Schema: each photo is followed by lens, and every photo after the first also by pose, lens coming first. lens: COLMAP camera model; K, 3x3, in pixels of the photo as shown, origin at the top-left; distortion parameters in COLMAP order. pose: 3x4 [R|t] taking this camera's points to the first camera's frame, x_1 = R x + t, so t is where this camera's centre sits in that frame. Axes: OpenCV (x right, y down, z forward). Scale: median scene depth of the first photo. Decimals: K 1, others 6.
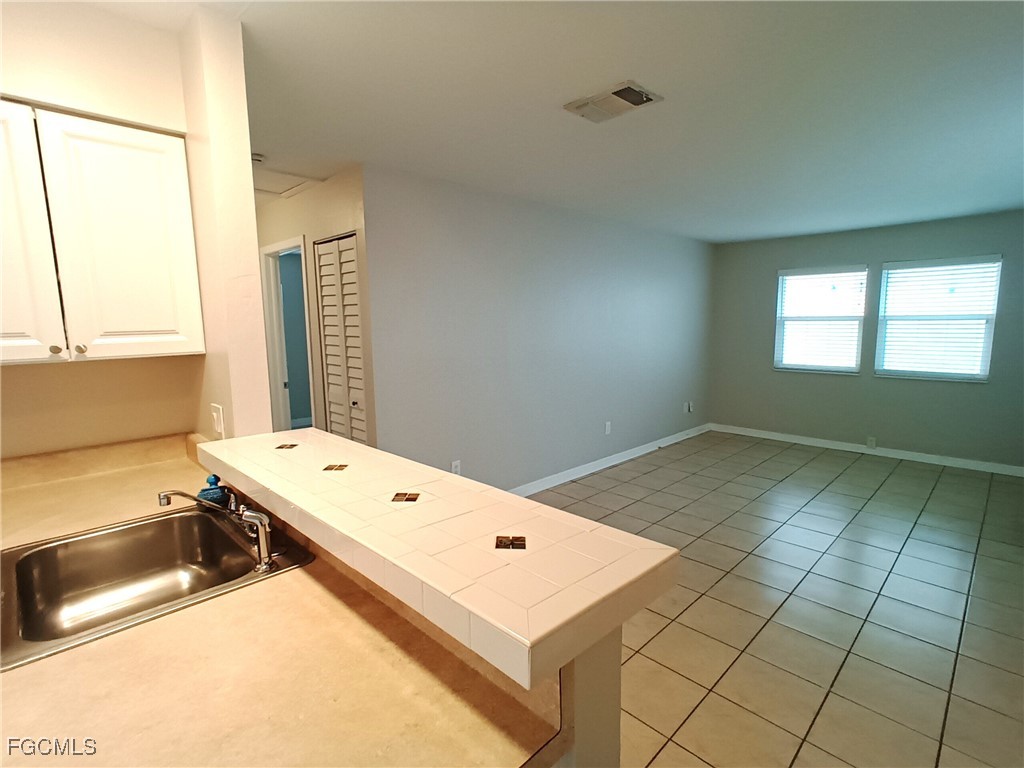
lens RADIAL K [[500.0, 0, 510.3], [0, 500.0, 388.3], [0, 0, 1]] dist [0.006538, 0.001930]
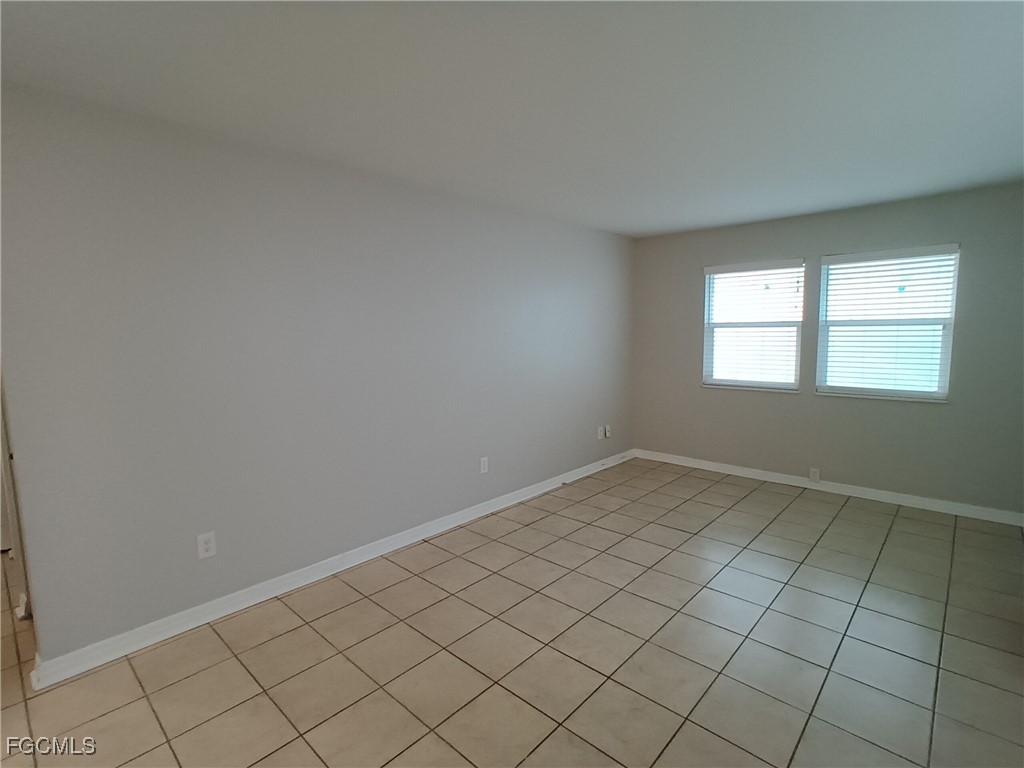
lens RADIAL K [[500.0, 0, 514.1], [0, 500.0, 382.6], [0, 0, 1]] dist [0.006538, 0.001930]
pose [[0.999144, -0.010943, 0.039900, 0.198637], [0.012015, 0.999570, -0.026745, -0.026489], [-0.039590, 0.027202, 0.998846, 0.198903]]
